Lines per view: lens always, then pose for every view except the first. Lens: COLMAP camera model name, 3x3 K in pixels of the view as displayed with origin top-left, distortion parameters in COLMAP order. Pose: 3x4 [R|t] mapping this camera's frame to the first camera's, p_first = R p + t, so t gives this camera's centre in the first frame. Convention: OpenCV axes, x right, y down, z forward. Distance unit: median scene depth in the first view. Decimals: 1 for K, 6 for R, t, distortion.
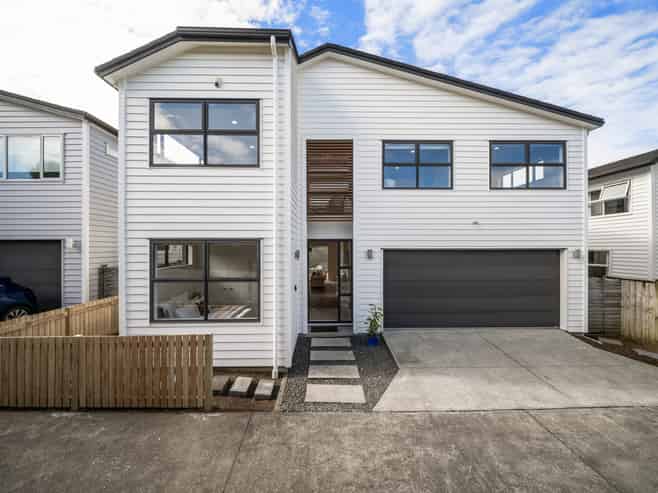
lens RADIAL K [[257.0, 0, 328.4], [0, 257.0, 247.4], [0, 0, 1]] dist [-0.006609, -0.000818]
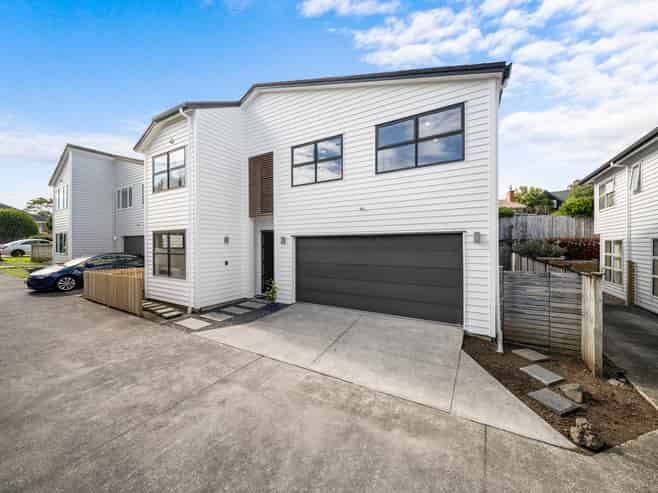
lens RADIAL K [[257.0, 0, 330.1], [0, 257.0, 245.5], [0, 0, 1]] dist [-0.006609, -0.000818]
pose [[0.850583, 0.001424, -0.525840, 1.011220], [0.001655, 0.999984, 0.005386, 0.045619], [0.525839, -0.005451, 0.850567, 0.055006]]
